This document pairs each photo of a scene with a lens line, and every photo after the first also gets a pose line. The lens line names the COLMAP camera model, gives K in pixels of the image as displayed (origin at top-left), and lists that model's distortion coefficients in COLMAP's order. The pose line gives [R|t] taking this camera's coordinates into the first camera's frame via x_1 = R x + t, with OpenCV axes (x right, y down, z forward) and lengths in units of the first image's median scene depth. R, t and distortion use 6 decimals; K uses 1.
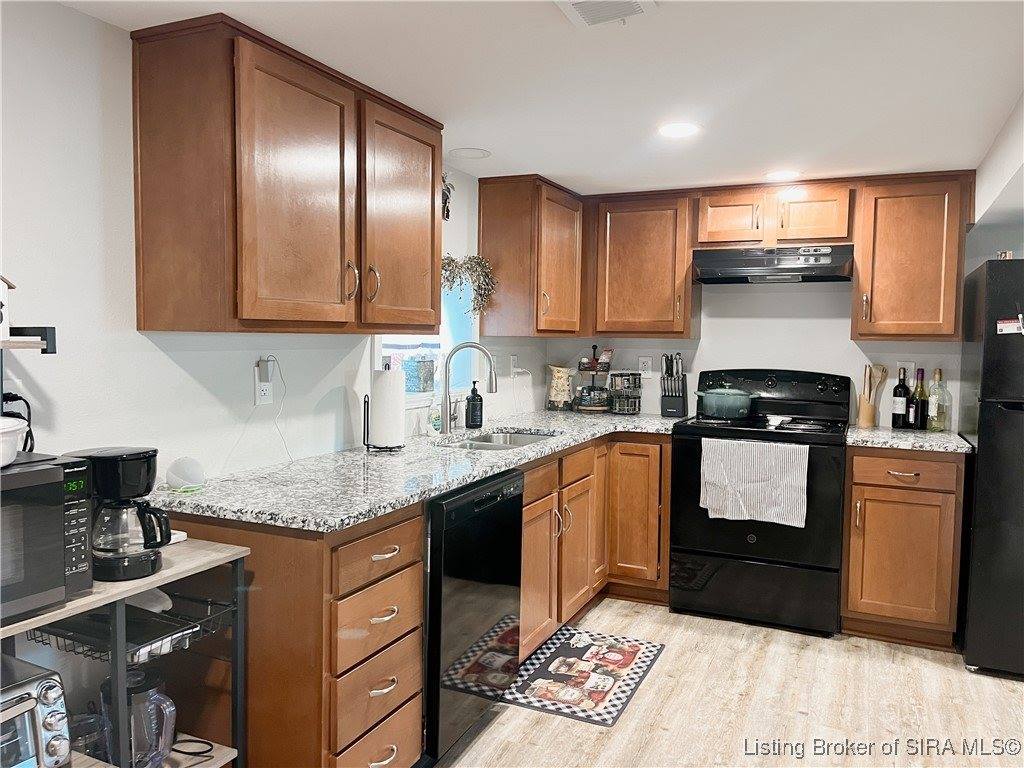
lens RADIAL K [[769.0, 0, 505.8], [0, 769.0, 382.9], [0, 0, 1]] dist [0.067207, -0.084501]
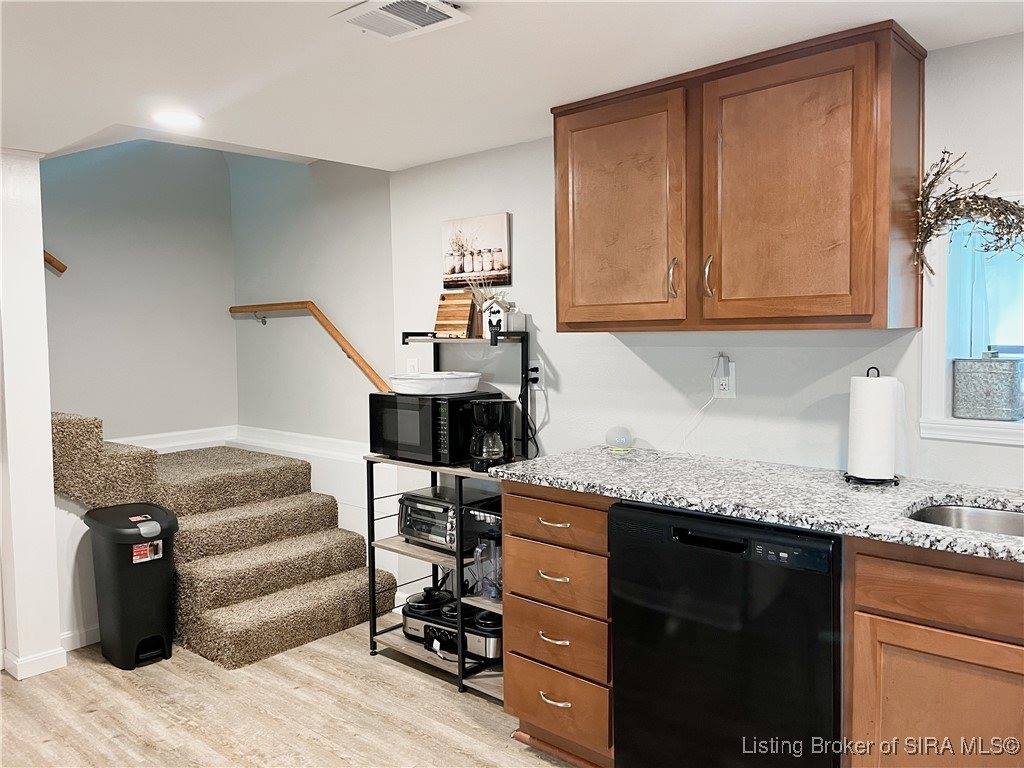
lens RADIAL K [[769.0, 0, 505.8], [0, 769.0, 382.9], [0, 0, 1]] dist [0.067207, -0.084501]
pose [[-0.310980, 0.053440, -0.948913, 0.847928], [-0.044334, 0.996515, 0.070650, -0.058661], [0.949382, 0.064040, -0.307527, 1.137243]]
